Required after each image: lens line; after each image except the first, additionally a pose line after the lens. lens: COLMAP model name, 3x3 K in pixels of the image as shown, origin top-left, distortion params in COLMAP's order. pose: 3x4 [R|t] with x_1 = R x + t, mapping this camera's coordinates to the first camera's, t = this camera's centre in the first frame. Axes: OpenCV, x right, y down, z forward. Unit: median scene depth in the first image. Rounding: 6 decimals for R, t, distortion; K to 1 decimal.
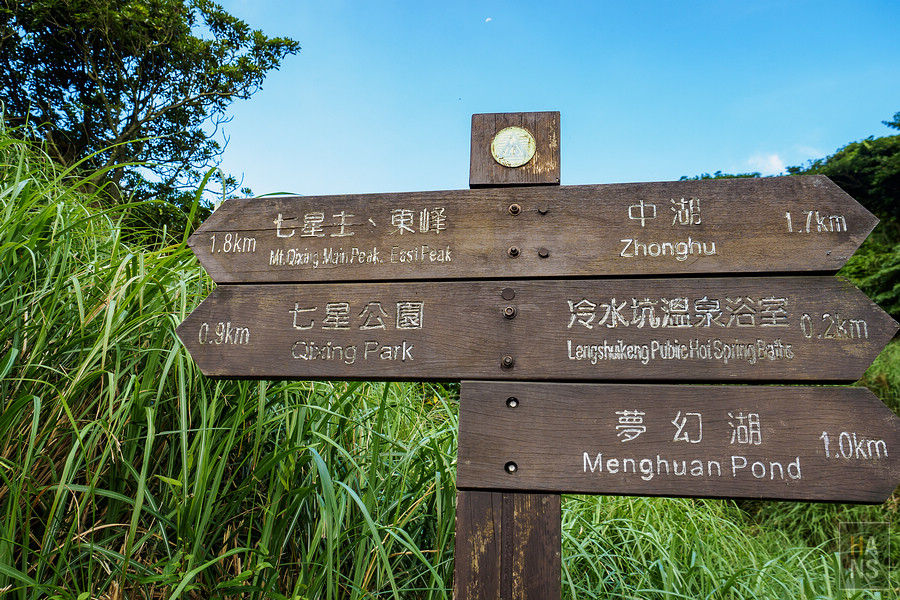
lens RADIAL K [[631.4, 0, 448.4], [0, 631.4, 302.9], [0, 0, 1]] dist [-0.018156, 0.005034]
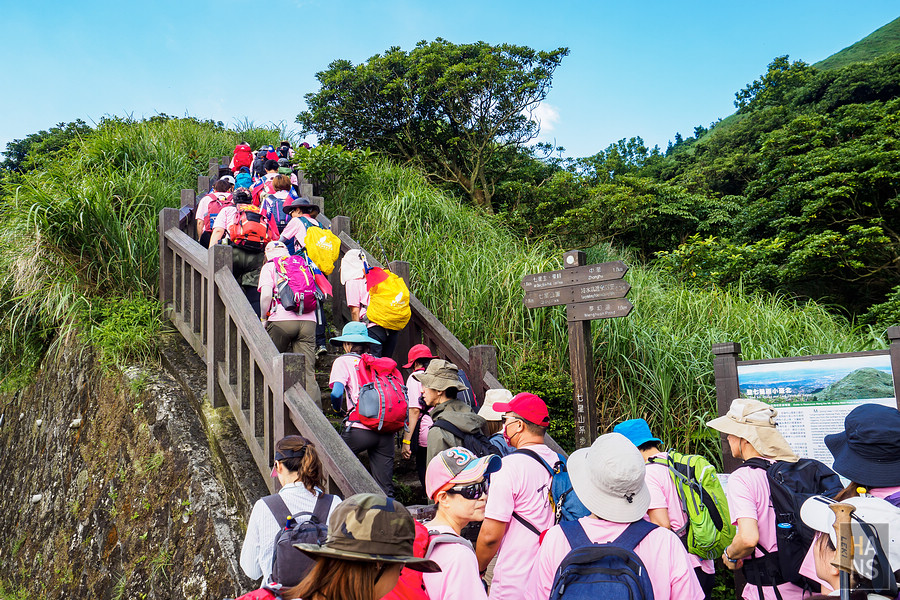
lens RADIAL K [[631.4, 0, 450.1], [0, 631.4, 301.0], [0, 0, 1]] dist [-0.018156, 0.005034]
pose [[0.825776, -0.133616, -0.547942, 1.567840], [0.239001, 0.962890, 0.125385, -0.602343], [0.510855, -0.234499, 0.827066, -2.940259]]
